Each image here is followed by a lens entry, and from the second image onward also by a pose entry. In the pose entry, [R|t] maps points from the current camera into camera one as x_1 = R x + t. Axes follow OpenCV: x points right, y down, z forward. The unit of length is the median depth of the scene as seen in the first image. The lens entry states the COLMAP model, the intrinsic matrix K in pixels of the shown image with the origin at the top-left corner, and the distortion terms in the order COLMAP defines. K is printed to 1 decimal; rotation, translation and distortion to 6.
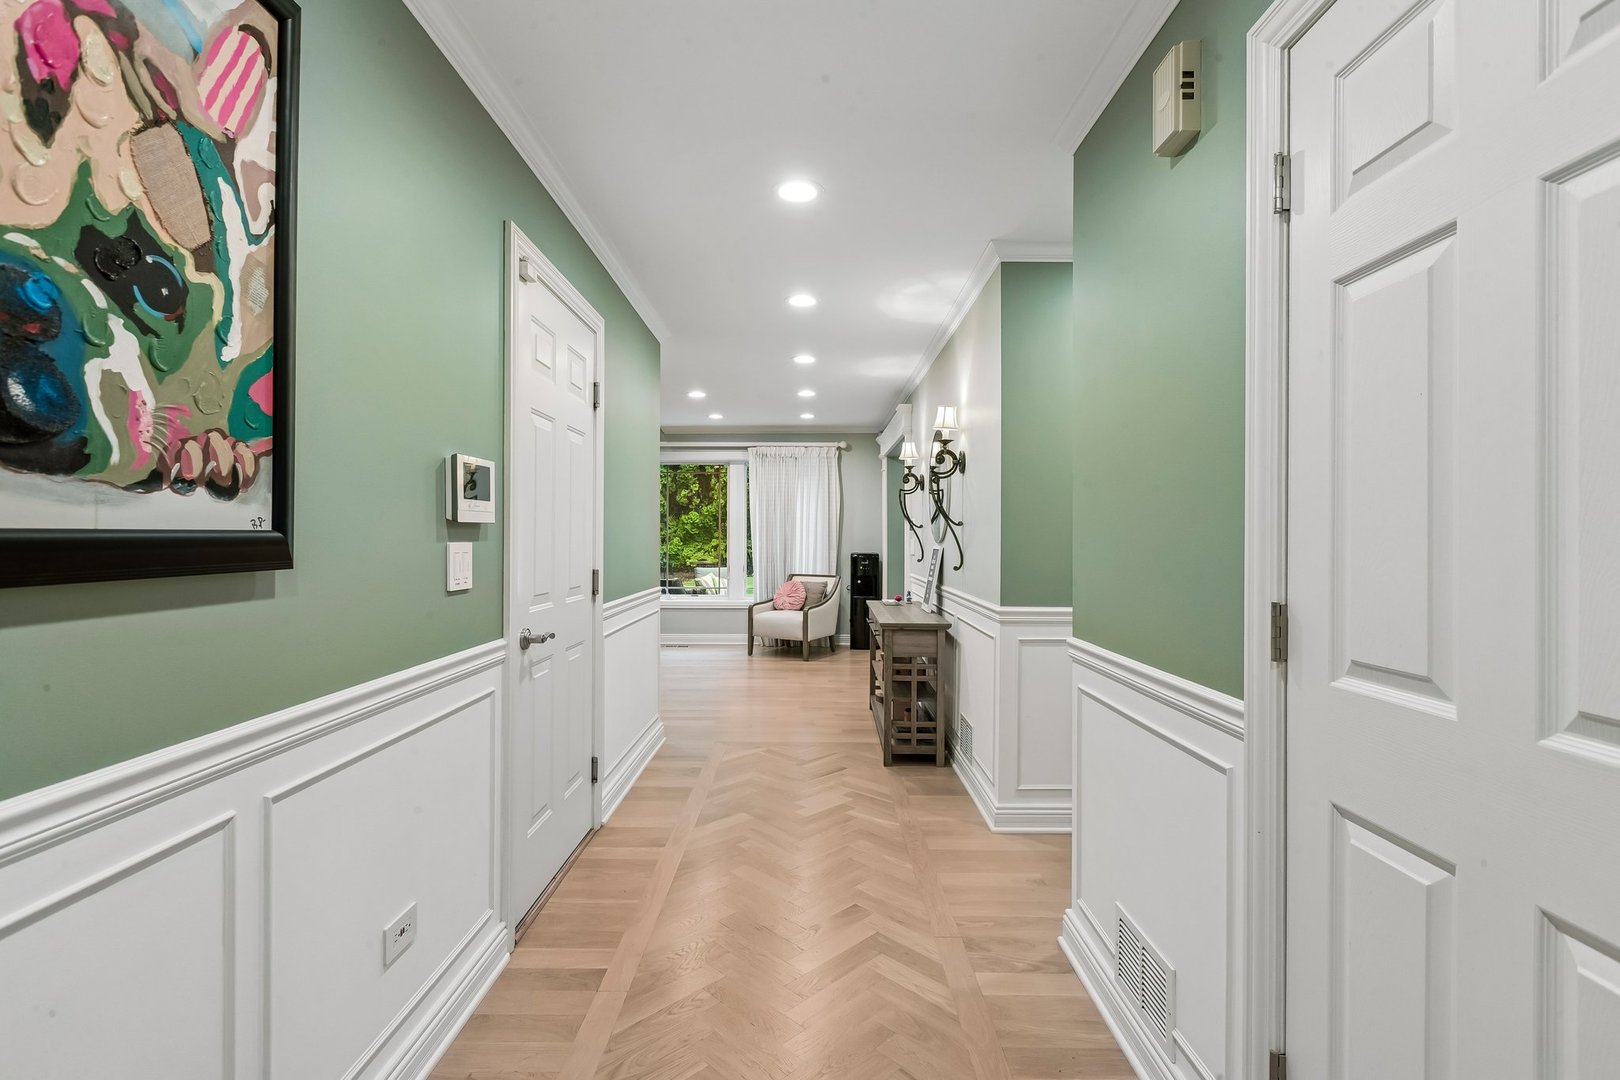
lens RADIAL K [[753.9, 0, 806.3], [0, 753.9, 540.3], [0, 0, 1]] dist [0.002013, 0.001233]
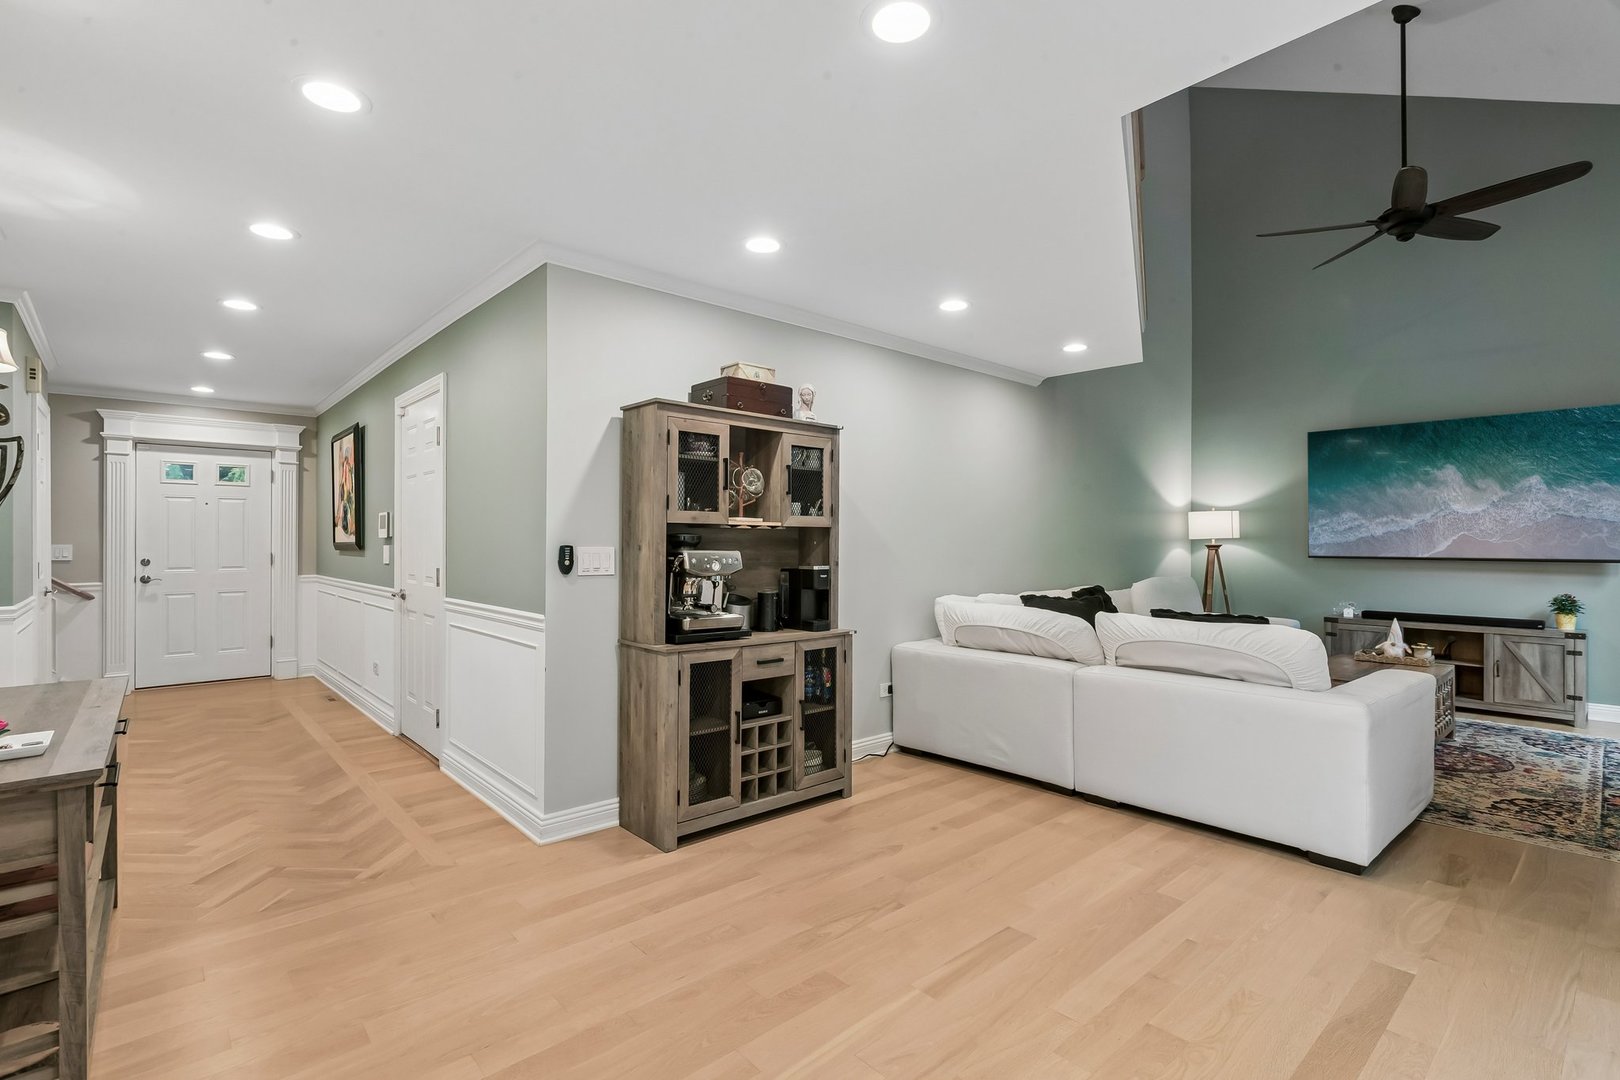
lens RADIAL K [[753.9, 0, 806.3], [0, 753.9, 540.3], [0, 0, 1]] dist [0.002013, 0.001233]
pose [[-0.745274, -0.002015, -0.666755, 0.181150], [-0.003640, 0.999993, 0.001047, -0.020242], [0.666748, 0.003207, -0.745276, 3.548896]]
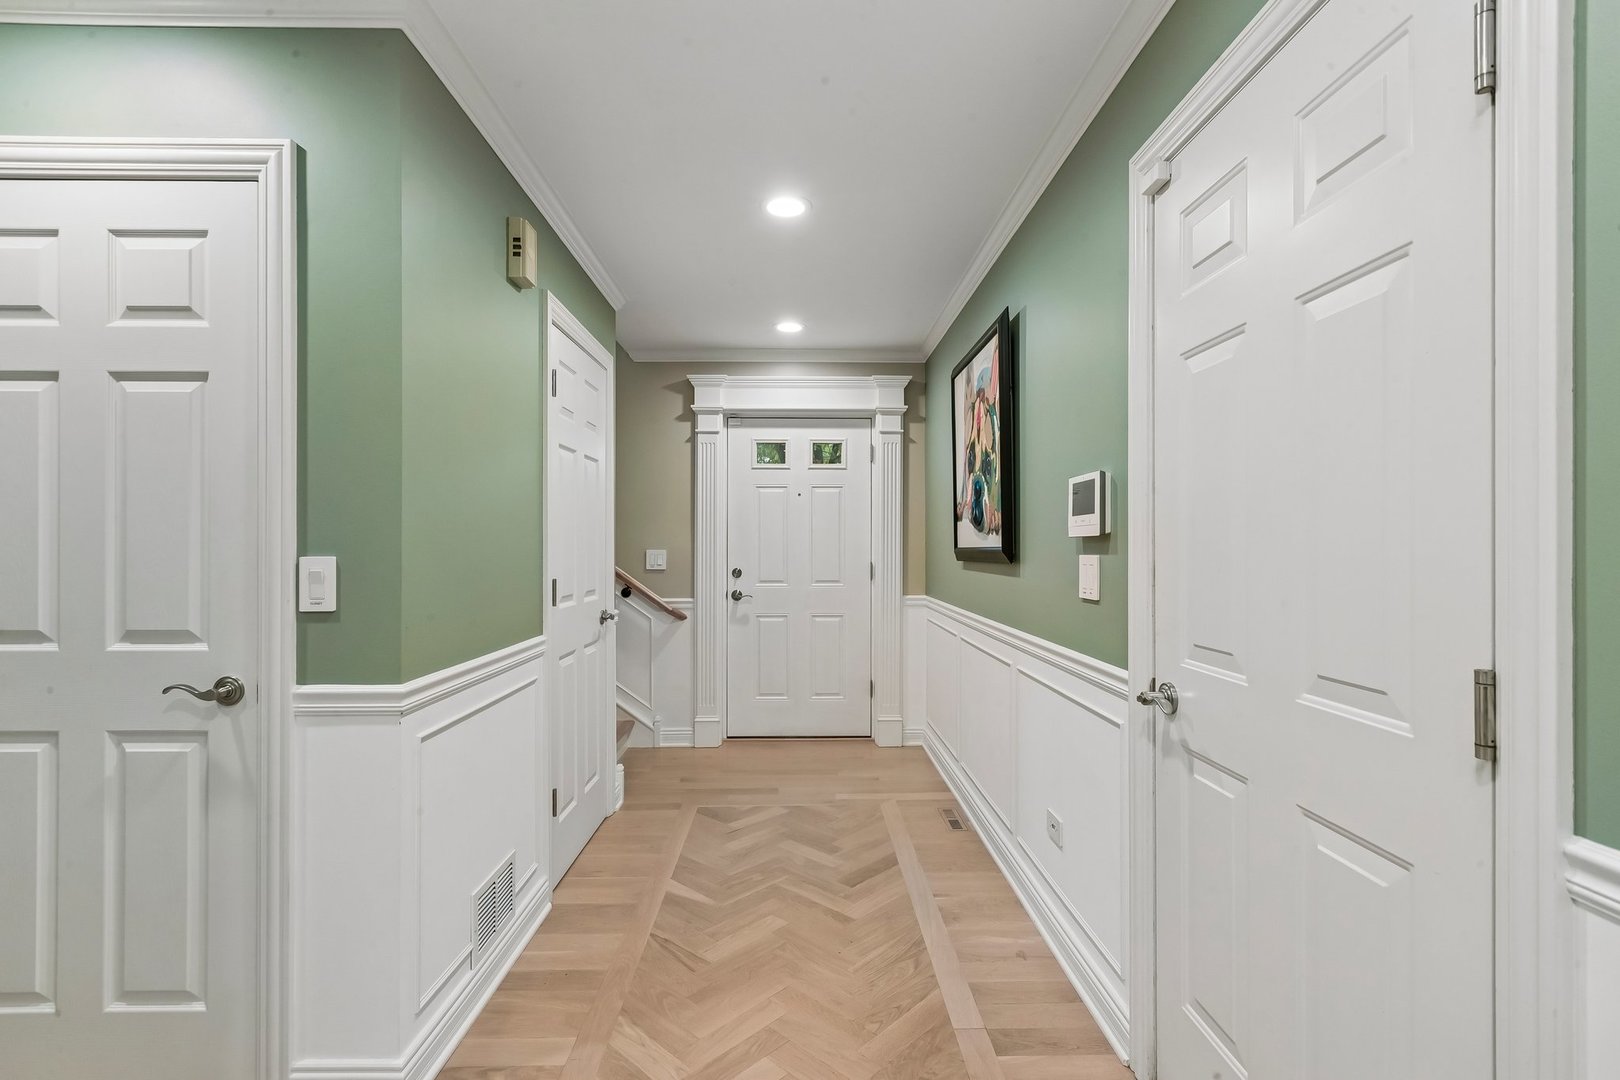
lens RADIAL K [[753.9, 0, 806.3], [0, 753.9, 540.3], [0, 0, 1]] dist [0.002013, 0.001233]
pose [[-0.999812, -0.002061, -0.019271, -0.030262], [-0.001993, 0.999992, -0.003581, -0.012039], [0.019278, -0.003542, -0.999808, 1.866131]]
